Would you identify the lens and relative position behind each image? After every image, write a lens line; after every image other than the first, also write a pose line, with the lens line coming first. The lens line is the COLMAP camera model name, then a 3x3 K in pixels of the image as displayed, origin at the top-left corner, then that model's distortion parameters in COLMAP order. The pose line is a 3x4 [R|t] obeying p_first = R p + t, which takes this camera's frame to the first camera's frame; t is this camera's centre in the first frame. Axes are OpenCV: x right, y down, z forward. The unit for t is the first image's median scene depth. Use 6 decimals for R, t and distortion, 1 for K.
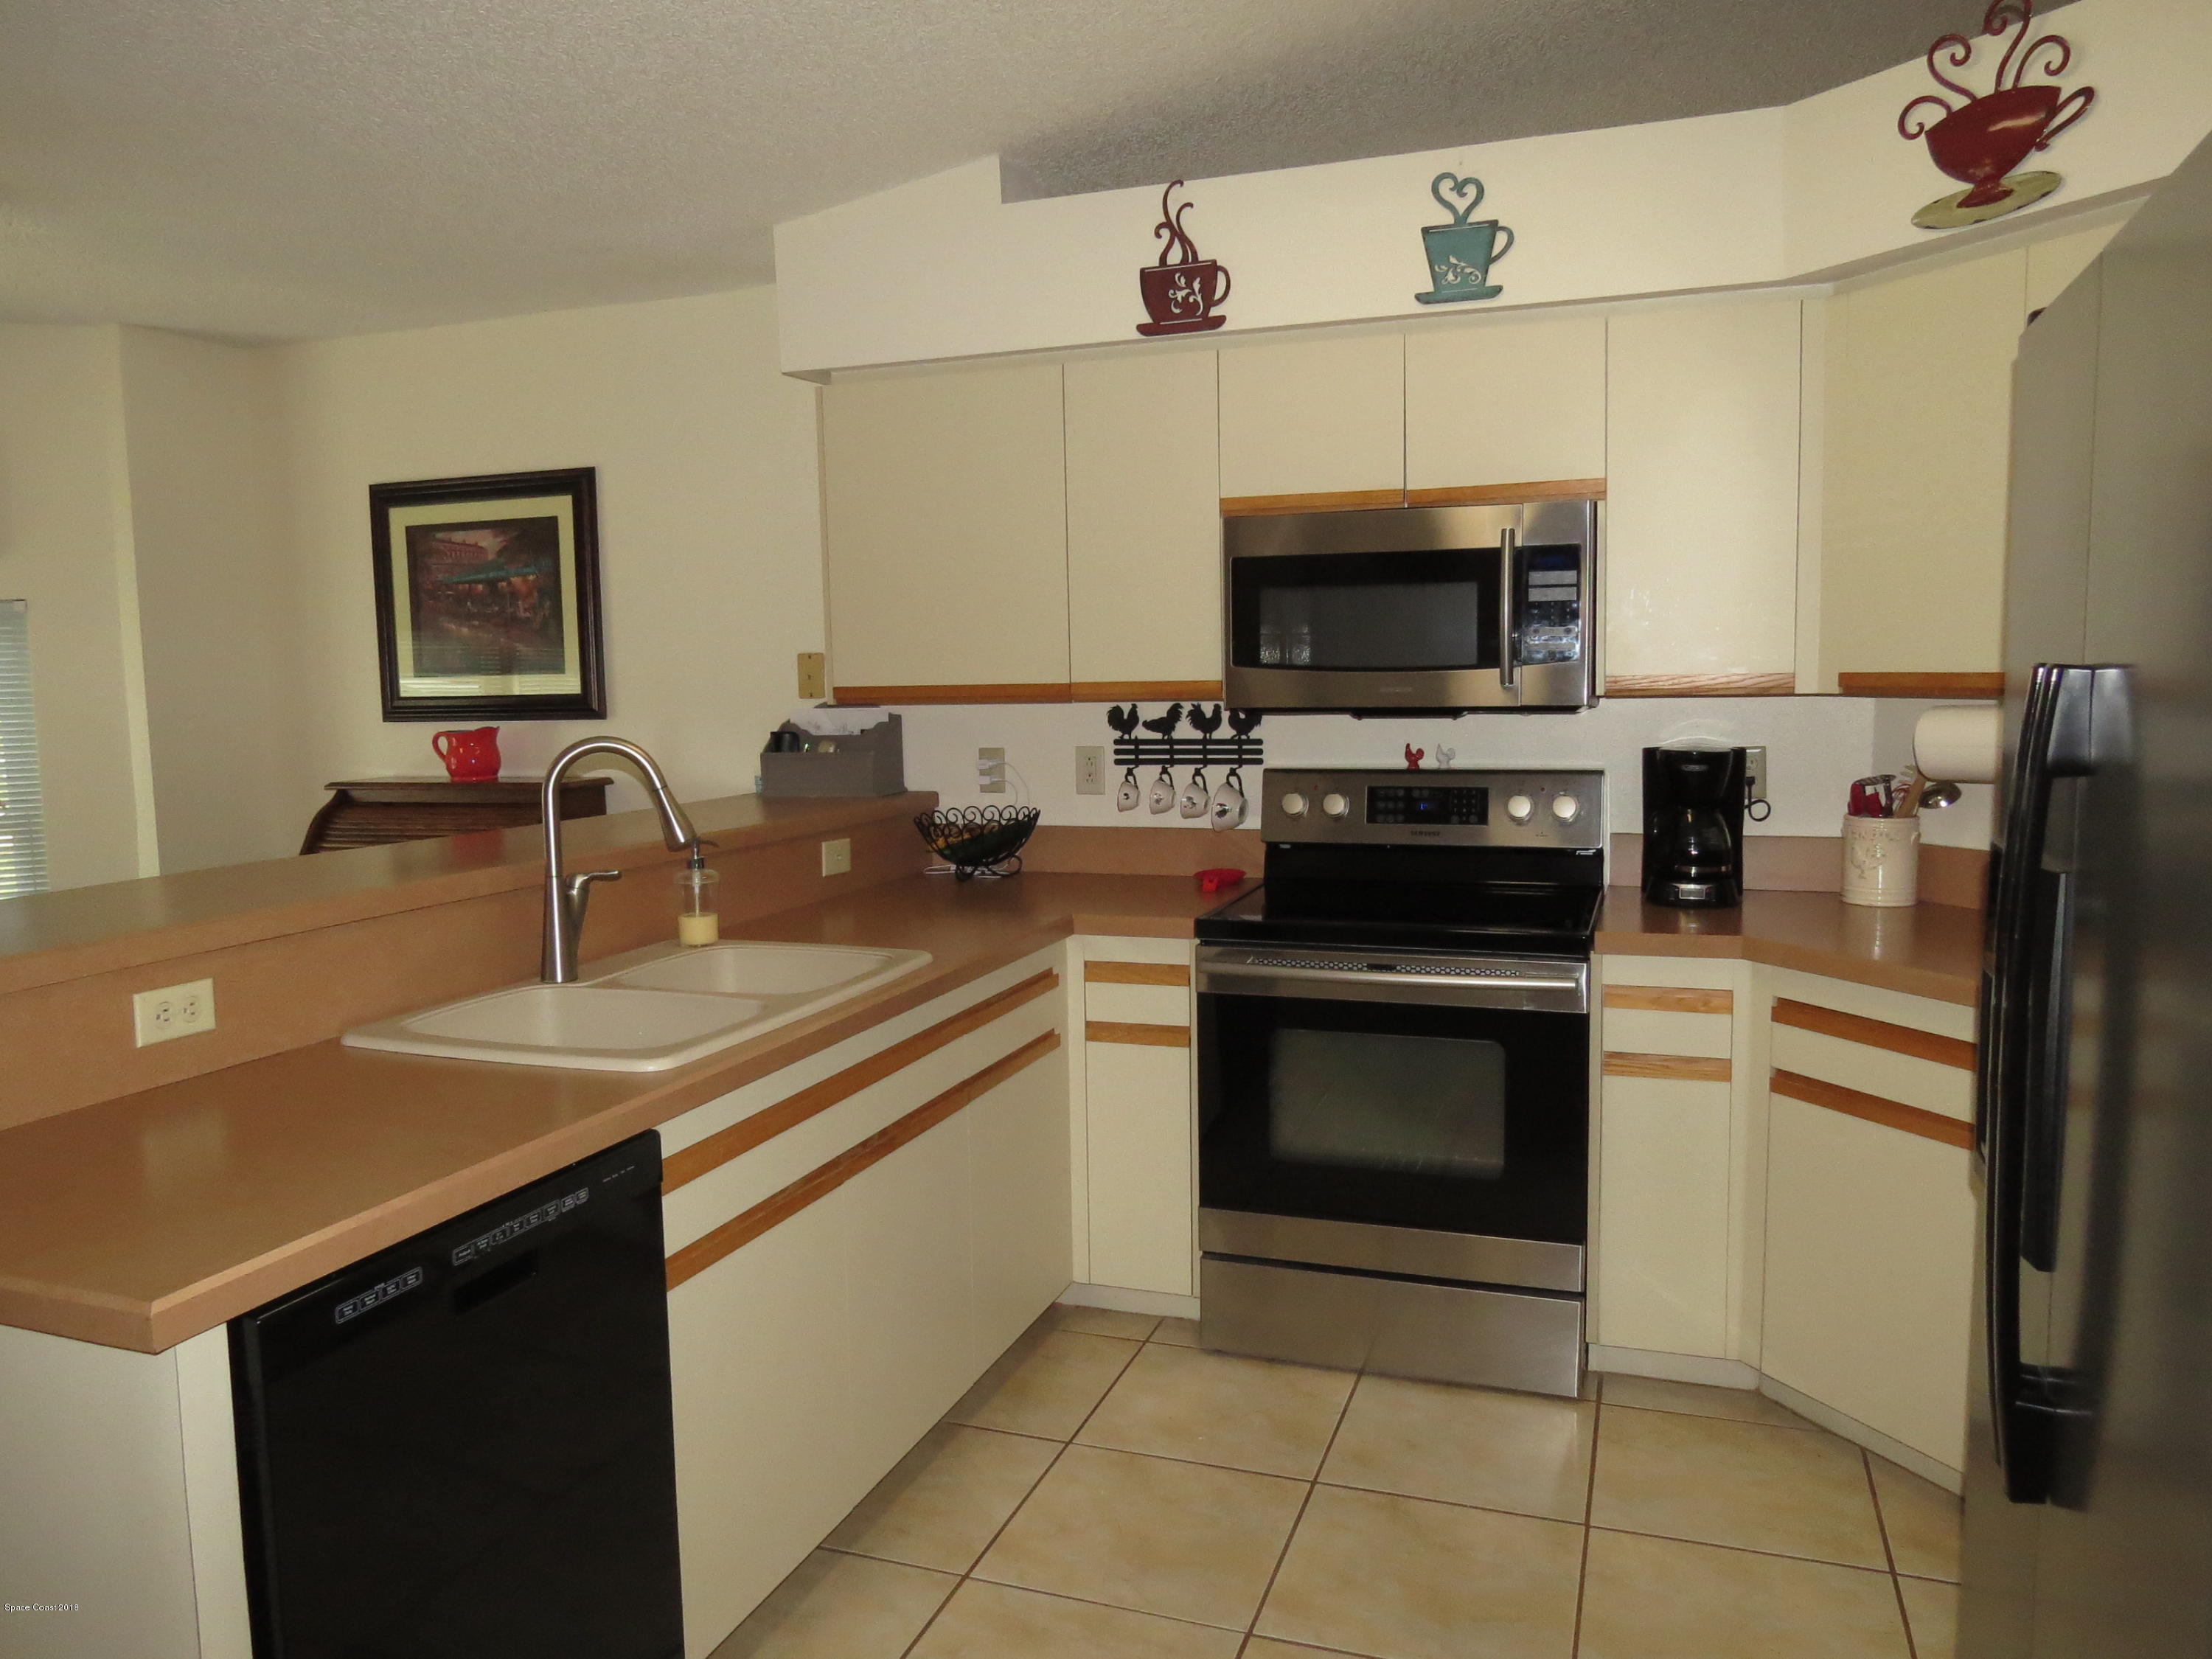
lens RADIAL K [[1577.4, 0, 1103.5], [0, 1577.4, 820.1], [0, 0, 1]] dist [-0.015983, 0.002767]
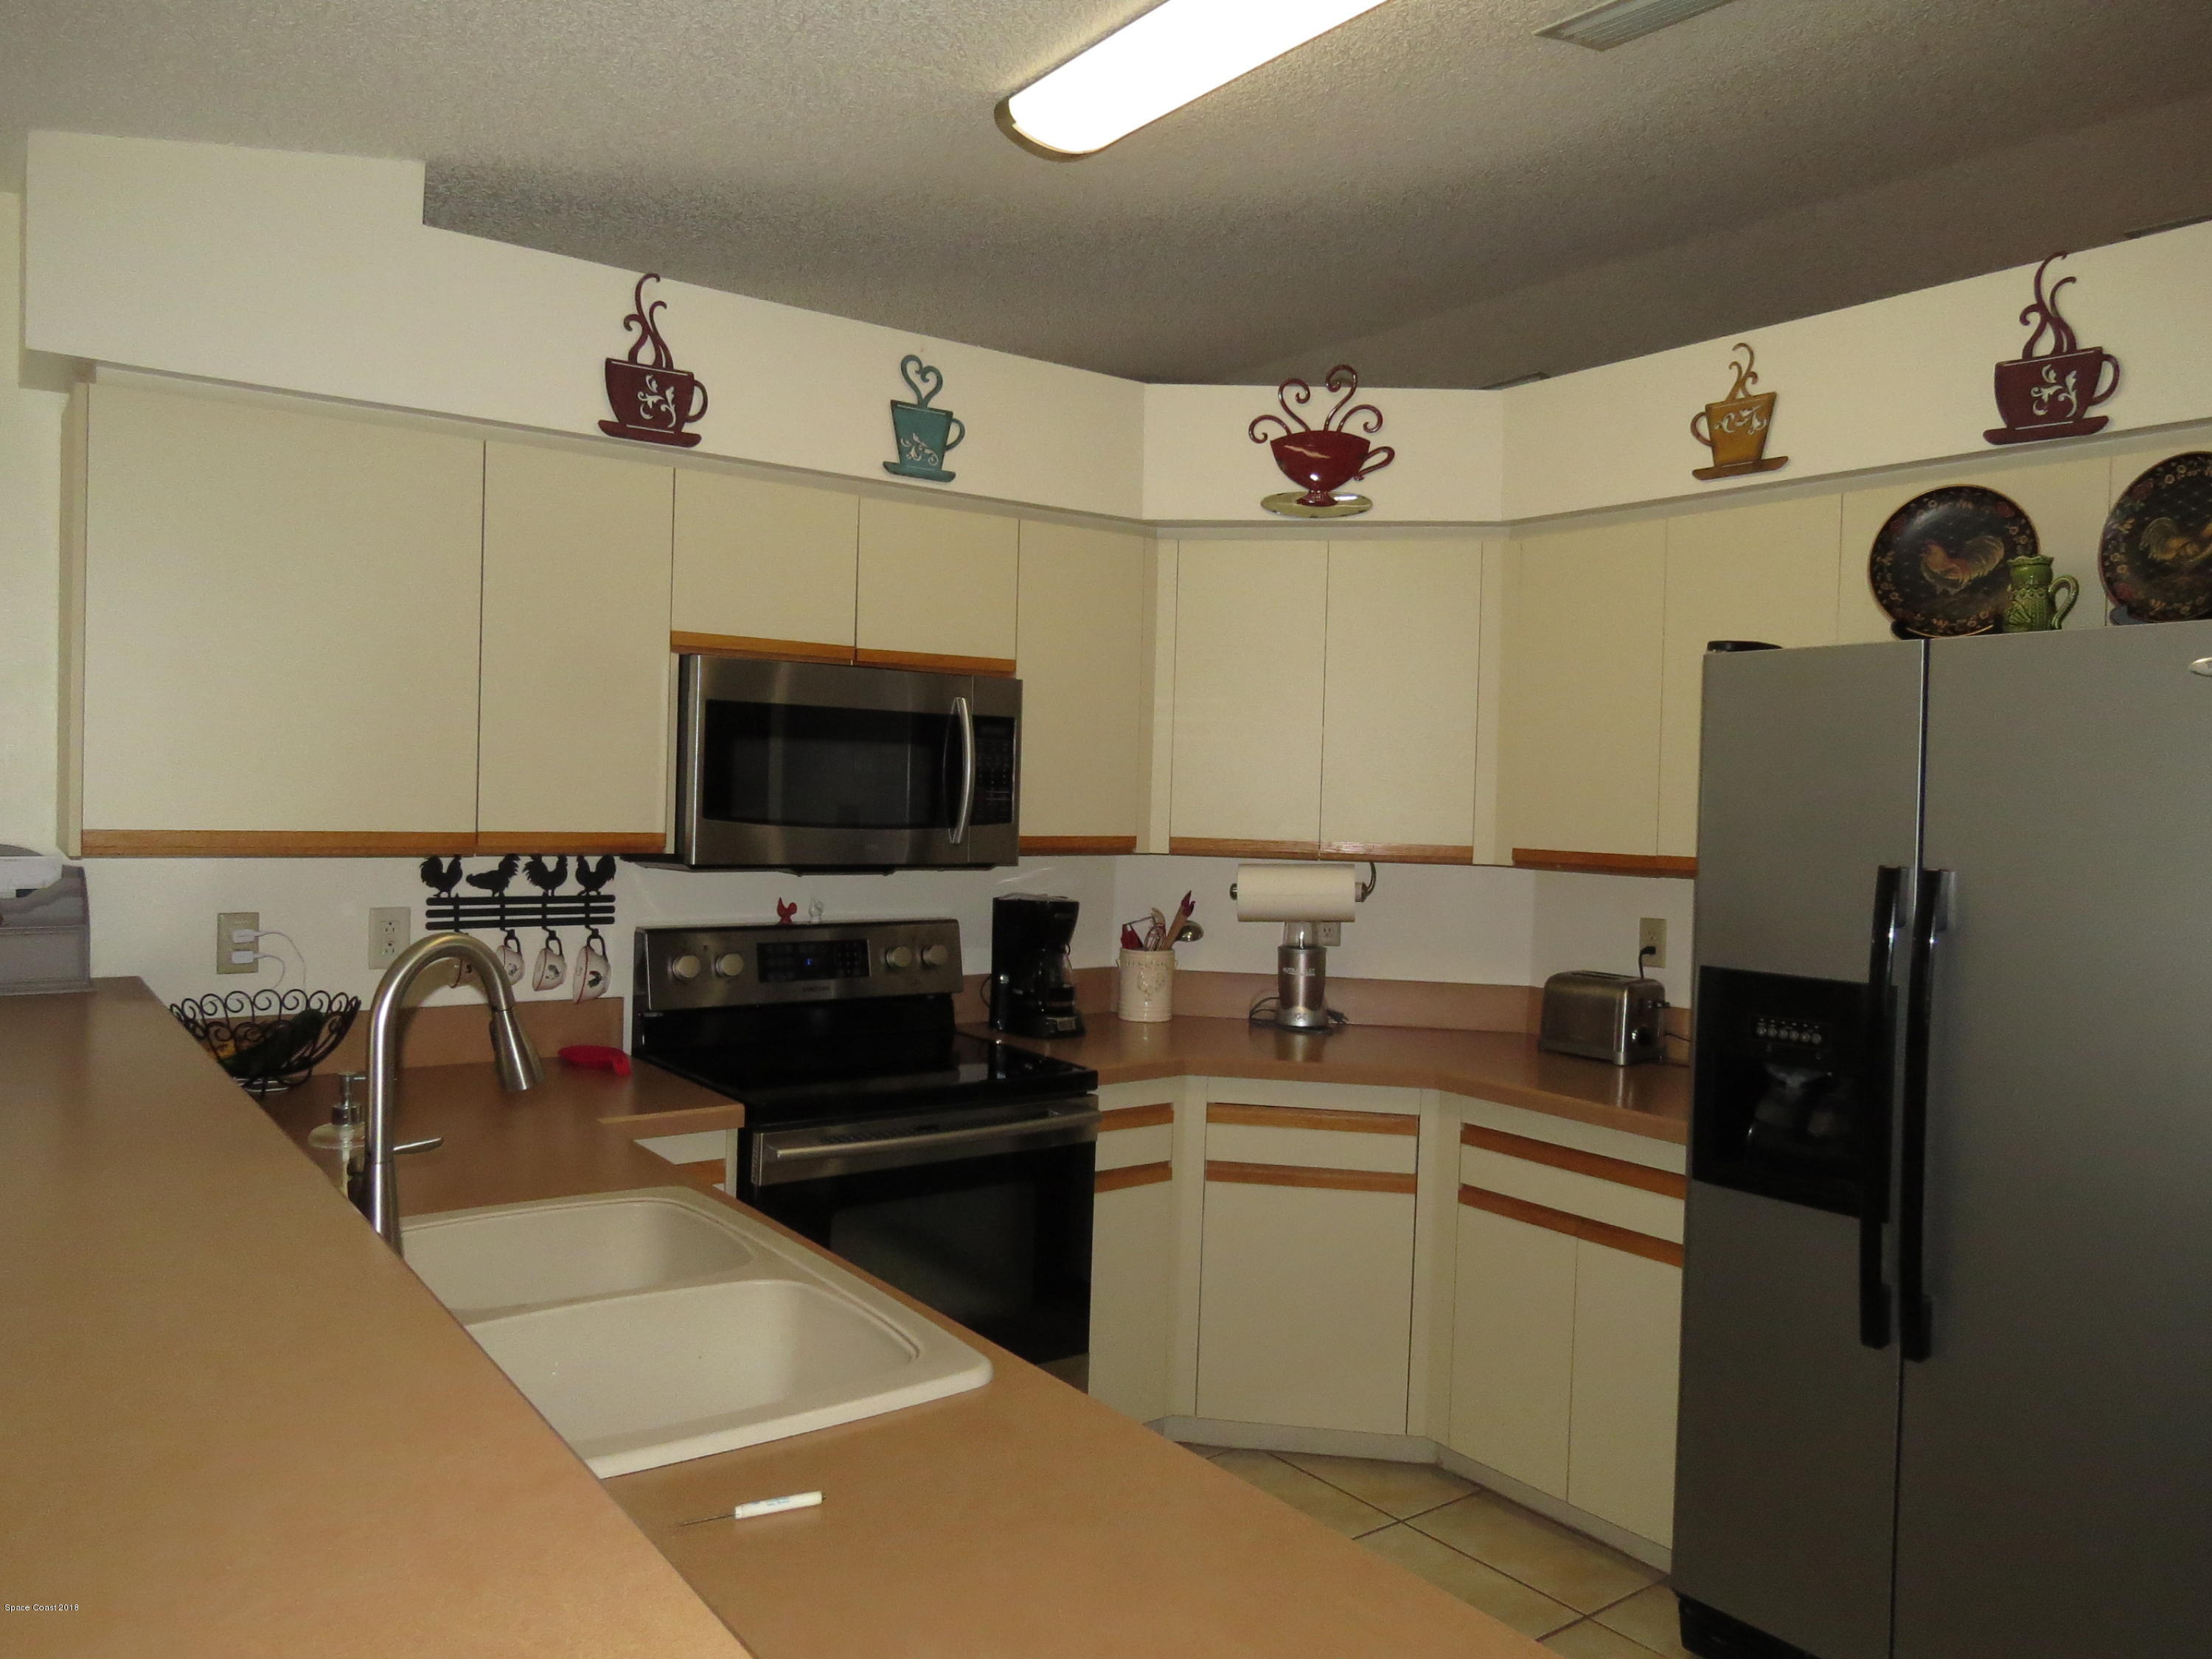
lens RADIAL K [[1577.4, 0, 1097.9], [0, 1577.4, 825.7], [0, 0, 1]] dist [-0.015983, 0.002767]
pose [[0.556356, 0.014420, 0.830819, -0.546544], [0.042563, 0.998042, -0.045825, -0.042992], [-0.829853, 0.060857, 0.554653, 0.315127]]
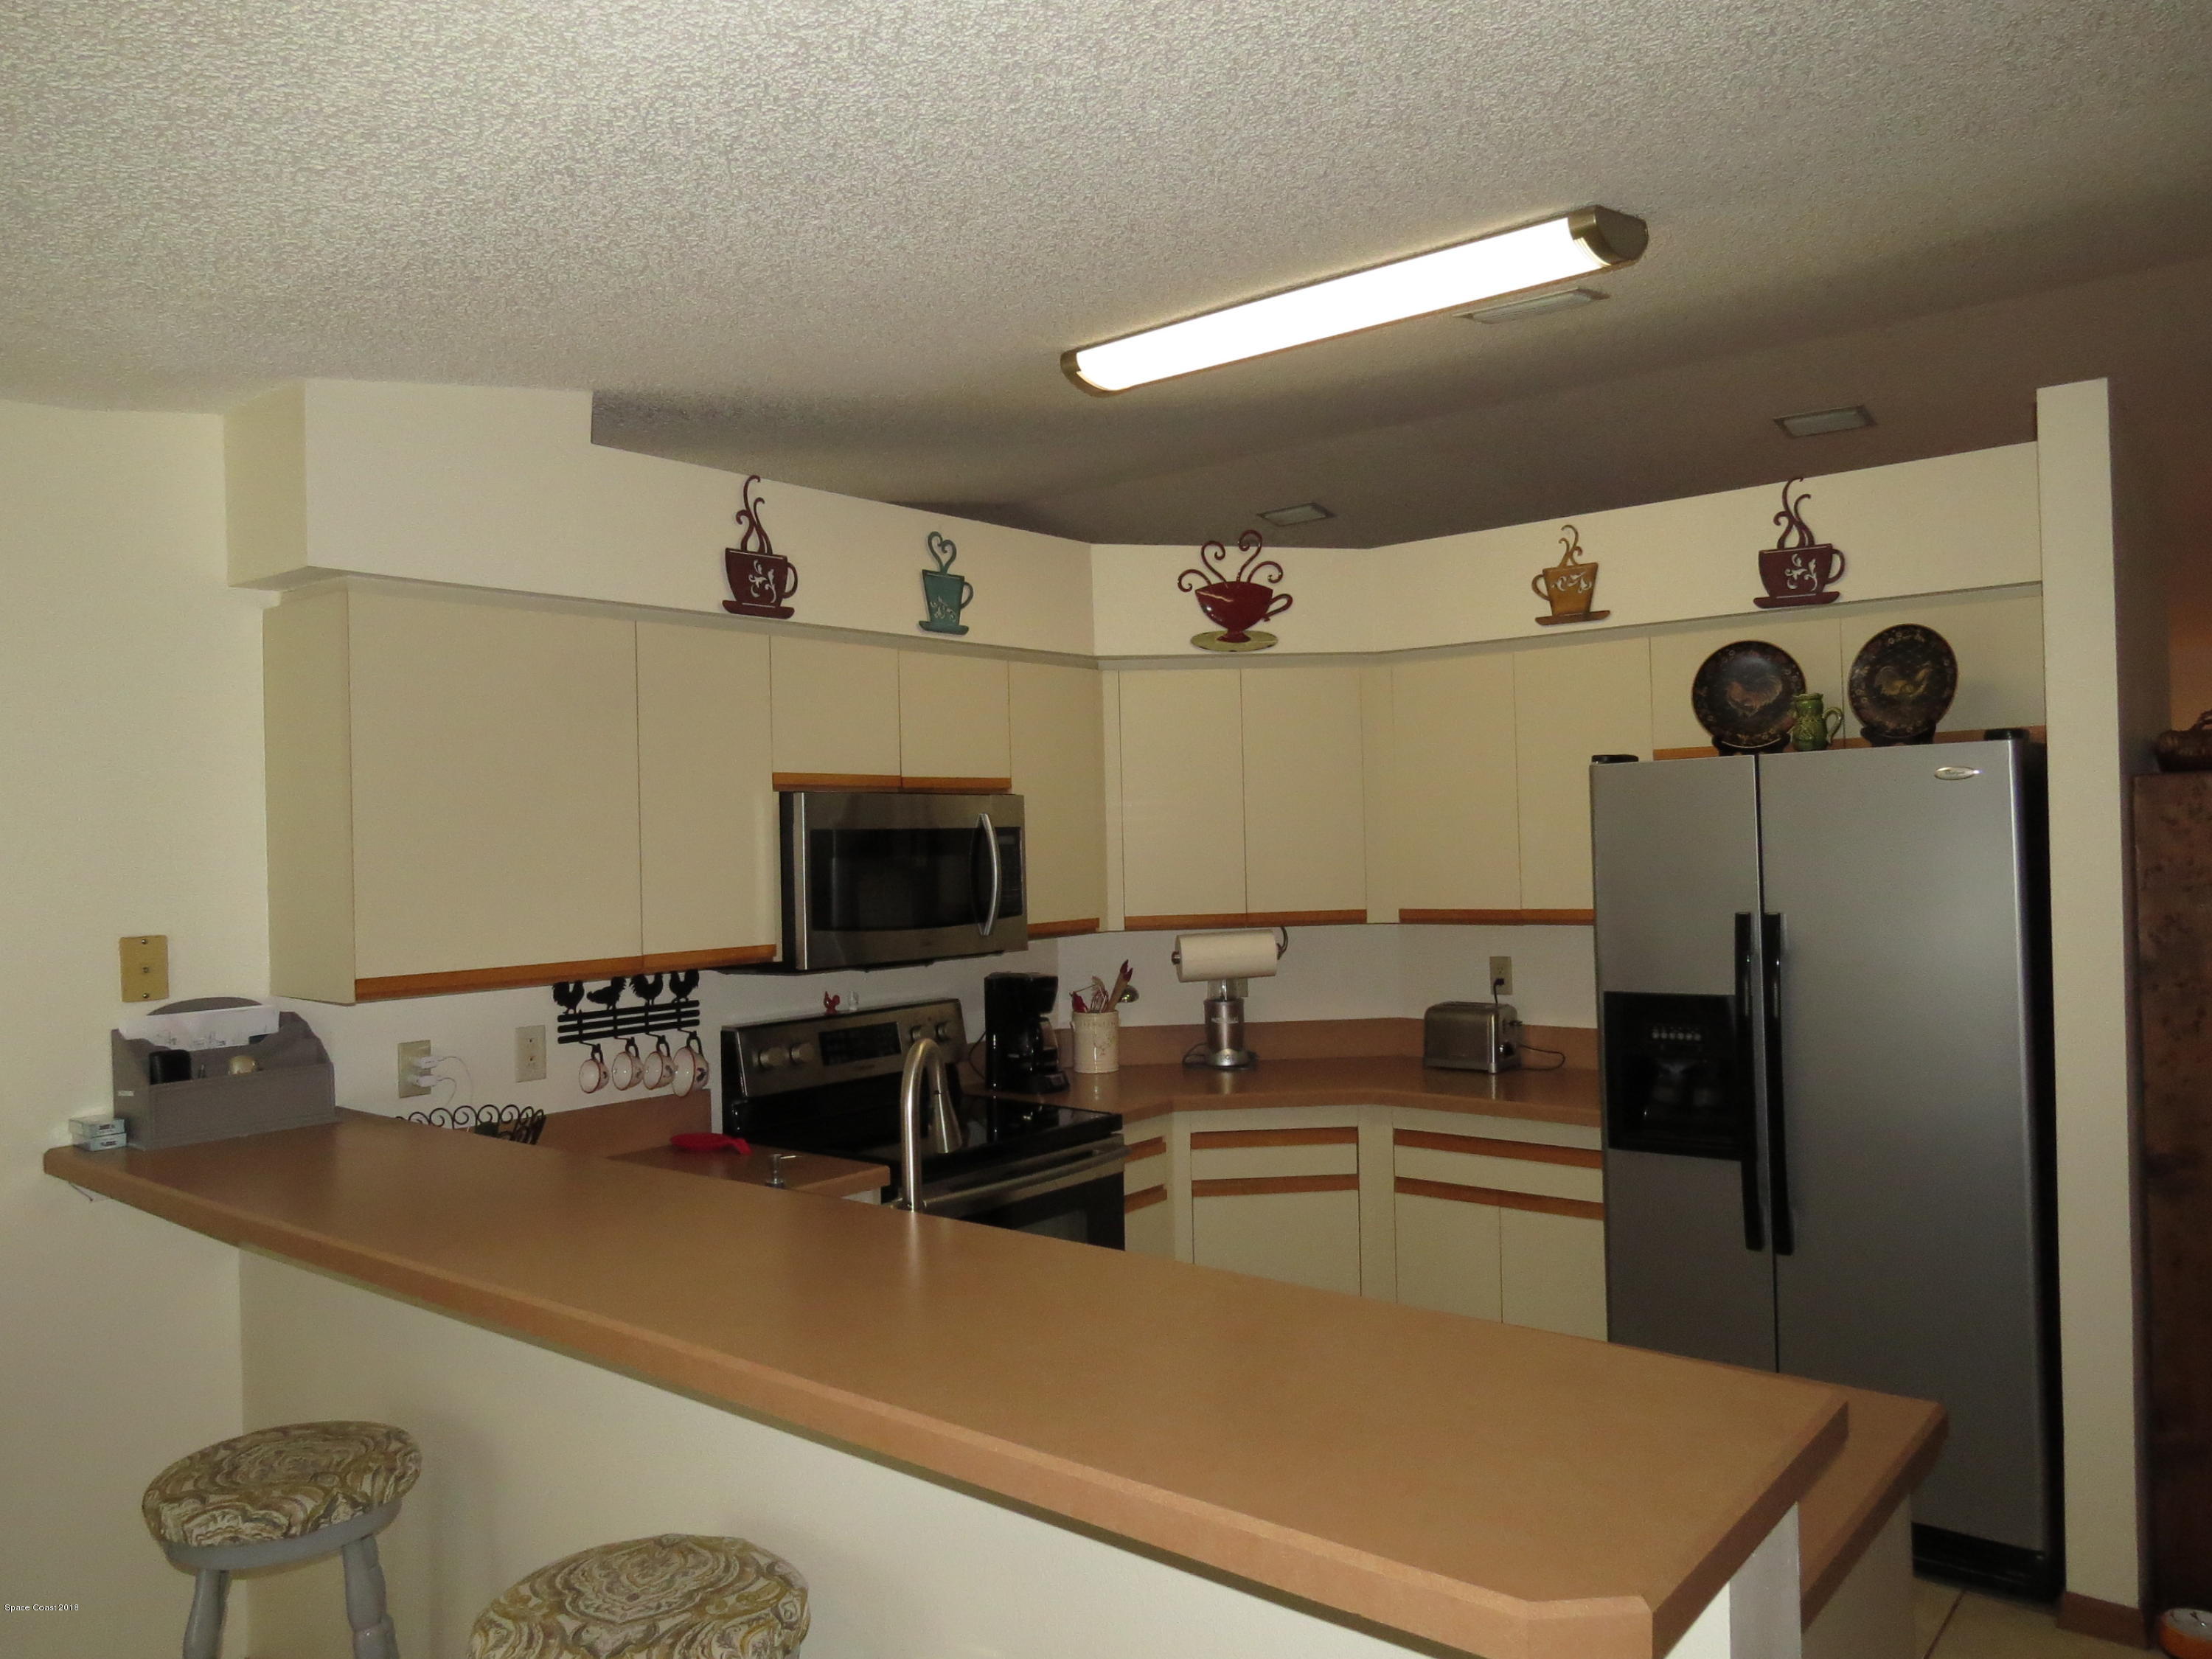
lens RADIAL K [[1577.4, 0, 1096.3], [0, 1577.4, 833.8], [0, 0, 1]] dist [-0.015983, 0.002767]
pose [[0.341301, 0.014111, 0.939848, -0.865470], [0.109415, 0.992494, -0.054635, -0.083793], [-0.933564, 0.121480, 0.337196, 0.455888]]
